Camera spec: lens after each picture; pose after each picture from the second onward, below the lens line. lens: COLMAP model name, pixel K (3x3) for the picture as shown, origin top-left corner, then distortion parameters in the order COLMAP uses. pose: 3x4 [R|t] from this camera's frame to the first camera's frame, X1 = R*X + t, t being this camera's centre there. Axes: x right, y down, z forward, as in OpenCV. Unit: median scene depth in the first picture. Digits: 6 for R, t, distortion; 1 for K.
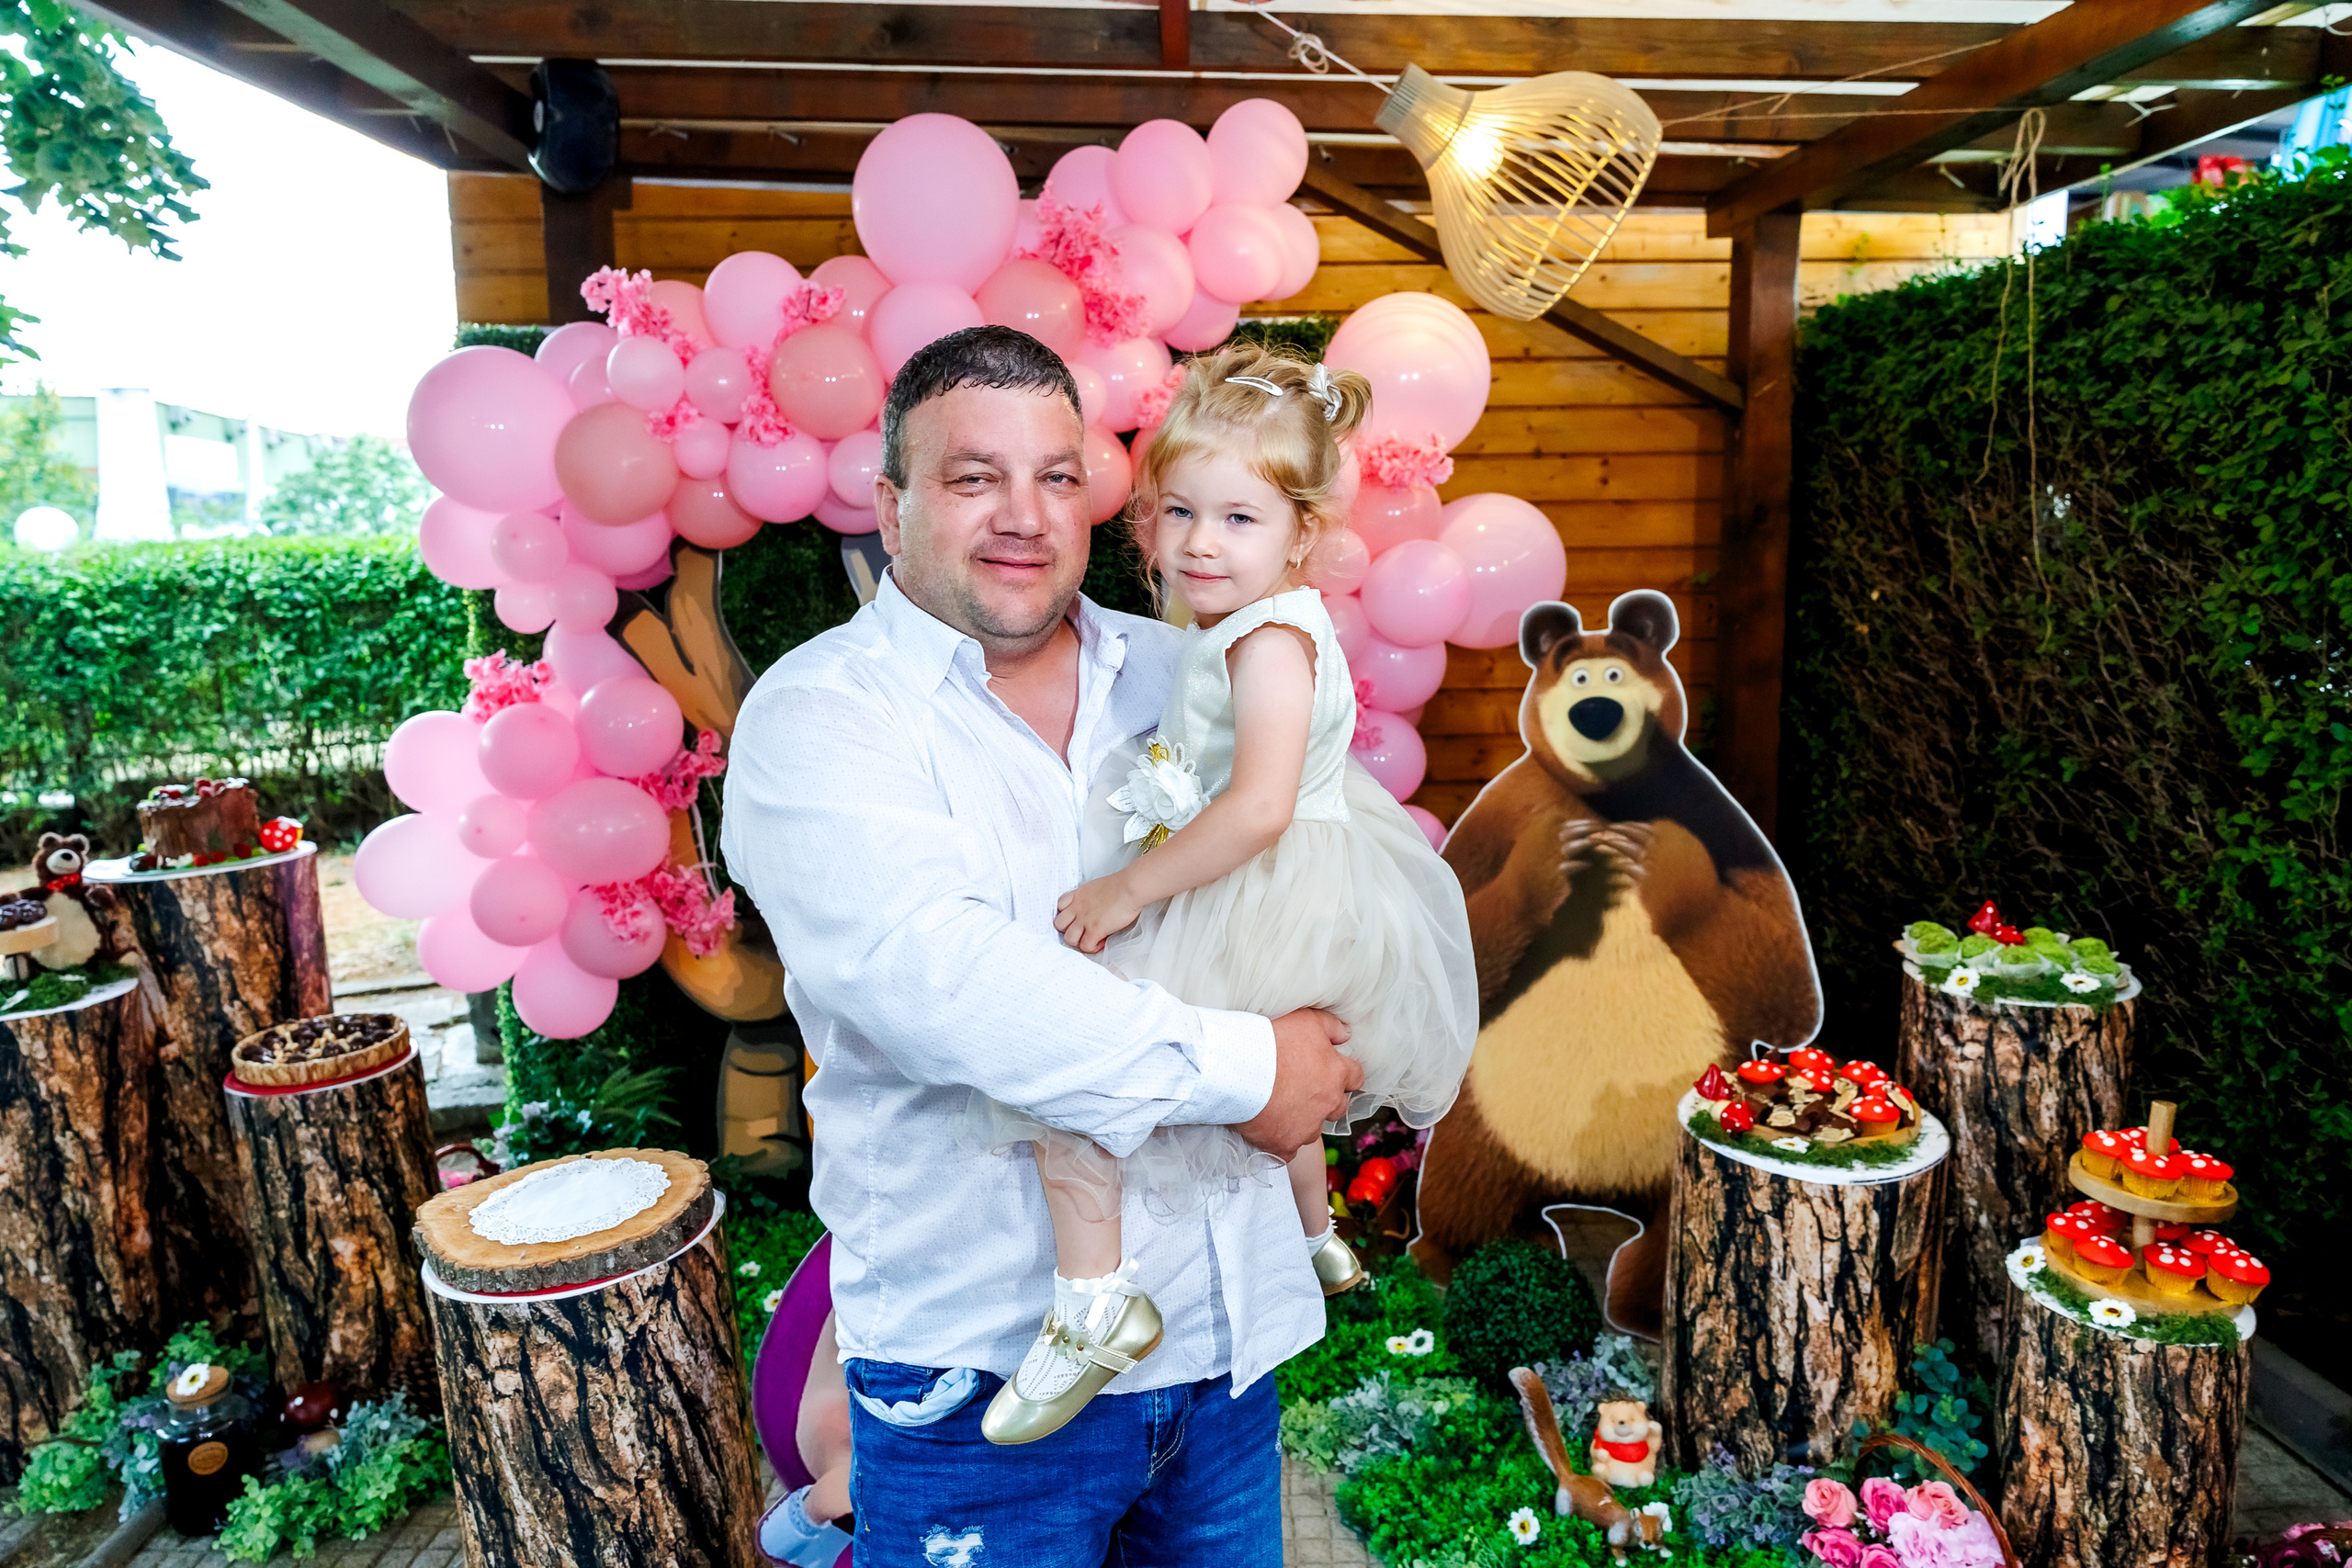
lens RADIAL K [[1581.1, 0, 1163.6], [0, 1581.1, 784.9], [0, 0, 1]] dist [0.002344, 0.003941]
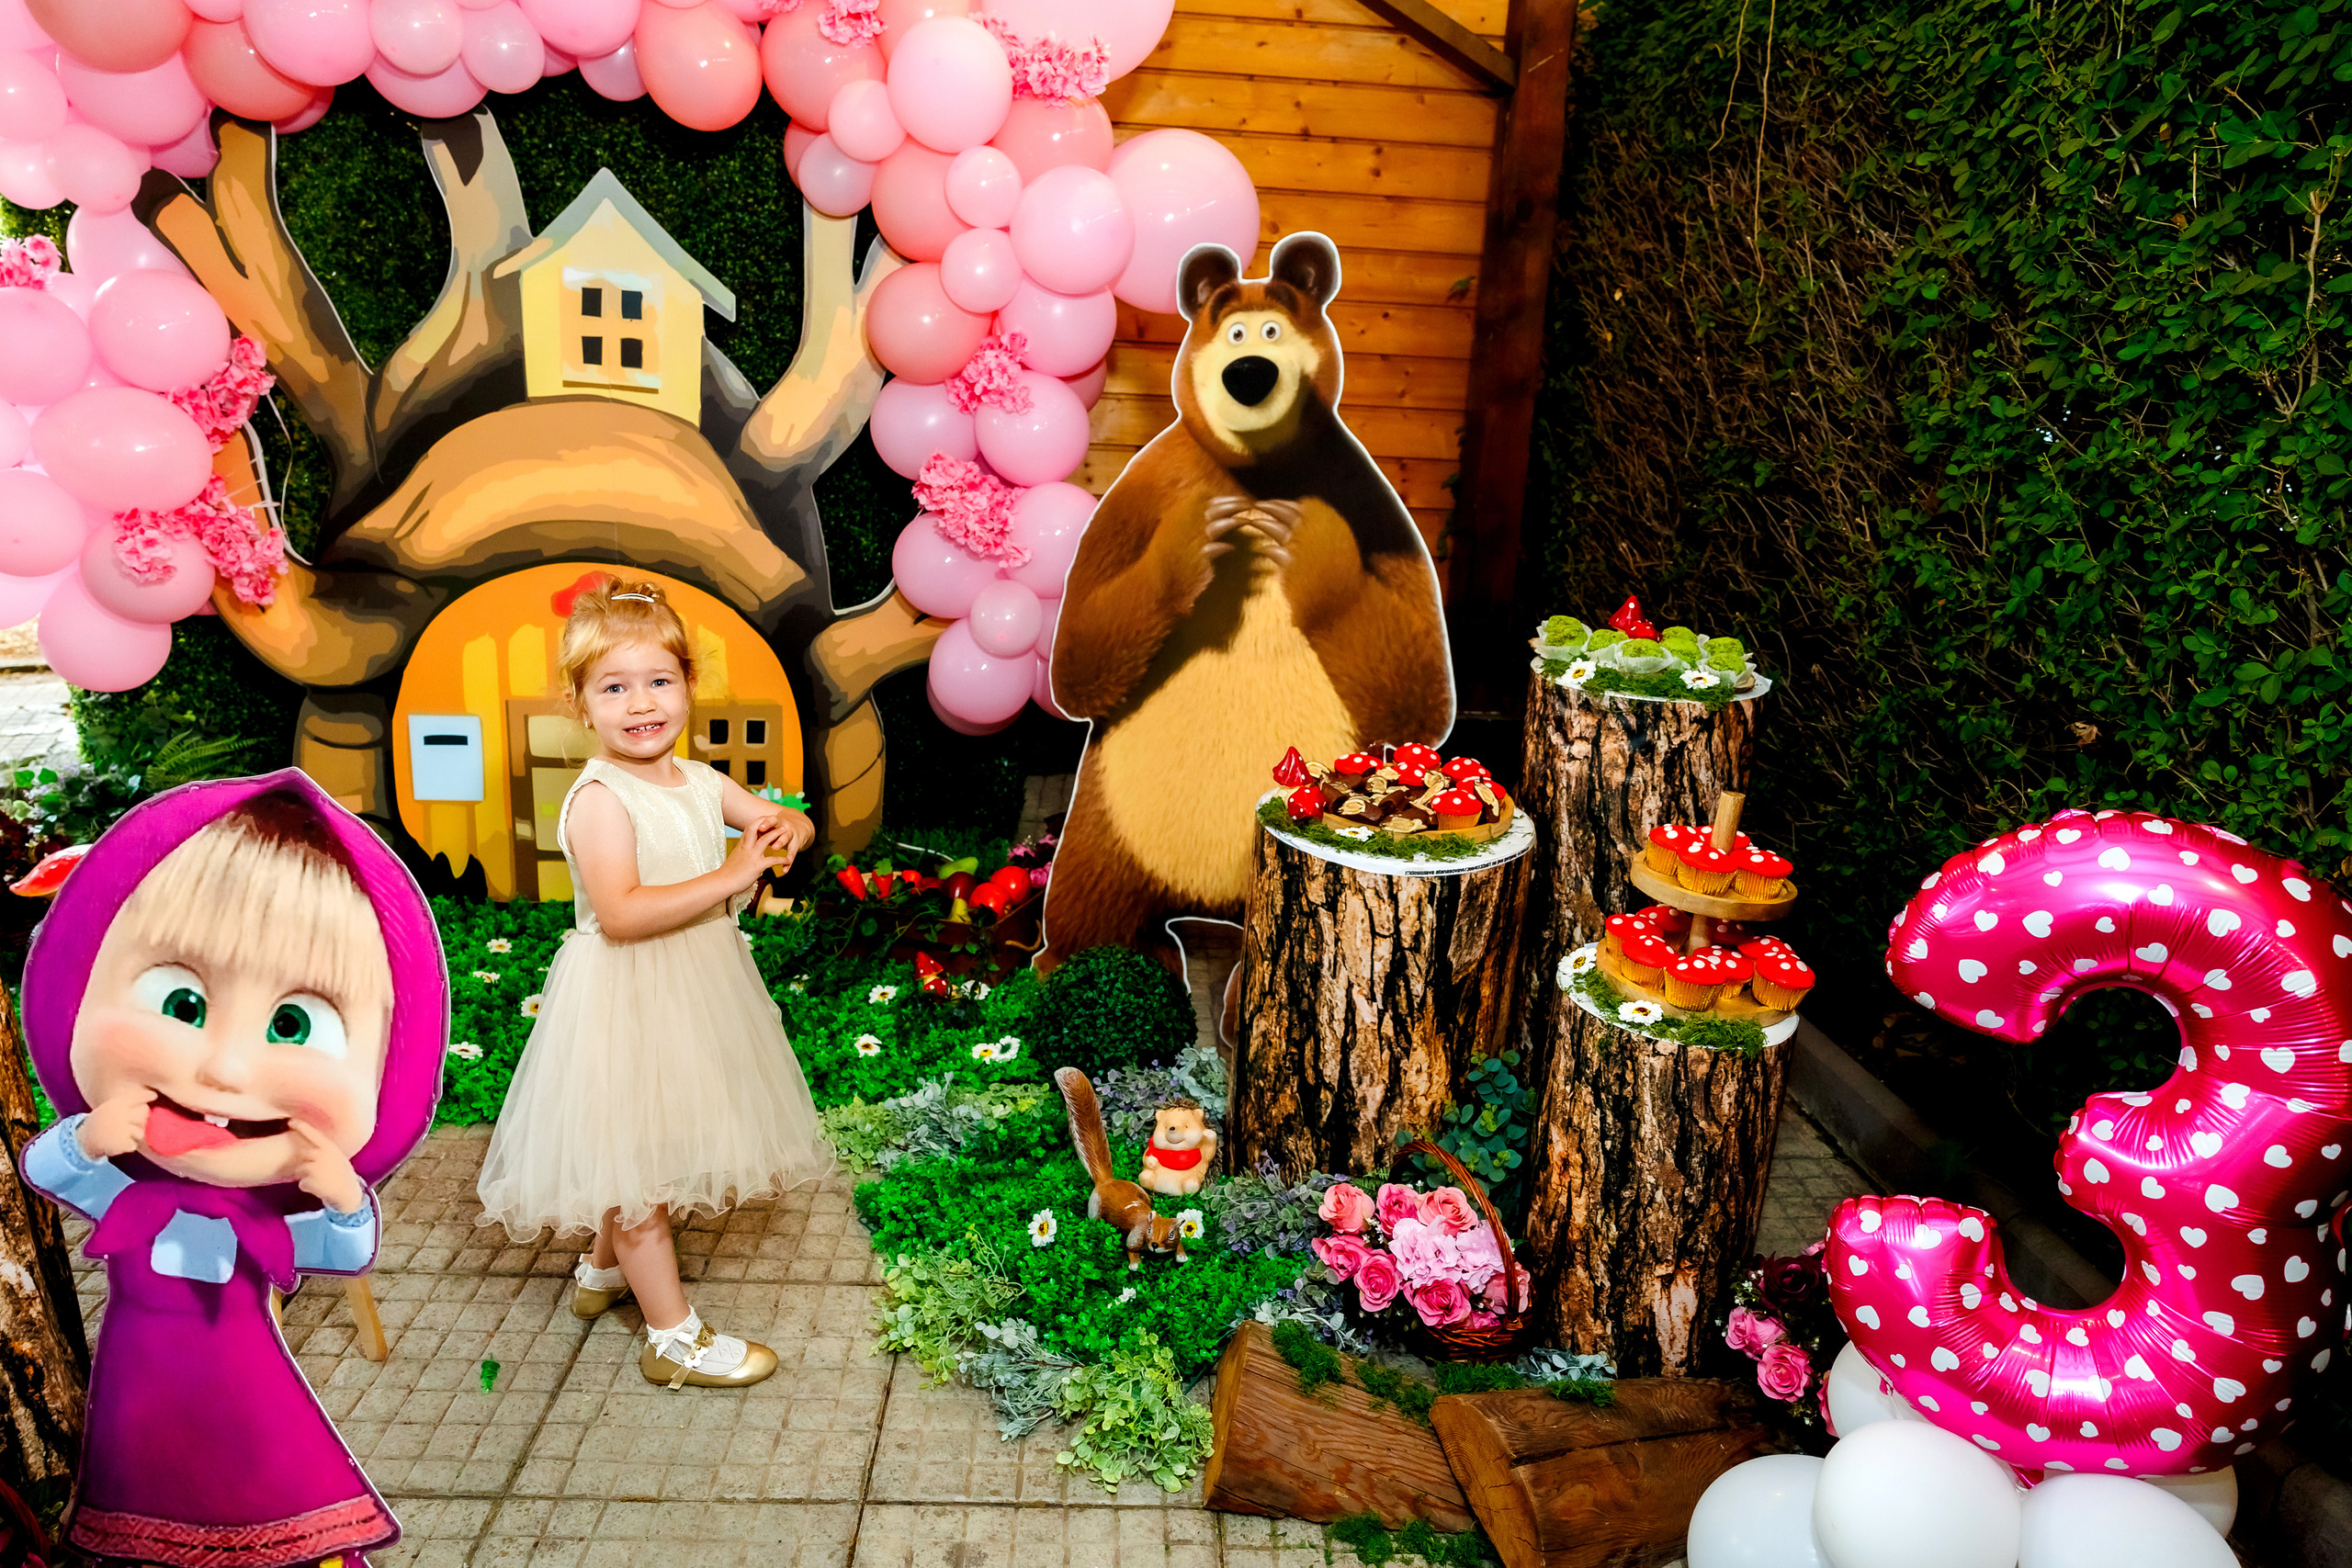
lens RADIAL K [[1581.1, 0, 1167.3], [0, 1581.1, 786.6], [0, 0, 1]] dist [0.002344, 0.003941]
pose [[0.996780, 0.050722, 0.062111, 0.212174], [-0.058375, 0.990010, 0.128346, 0.083606], [-0.054980, -0.131558, 0.989783, 0.107048]]
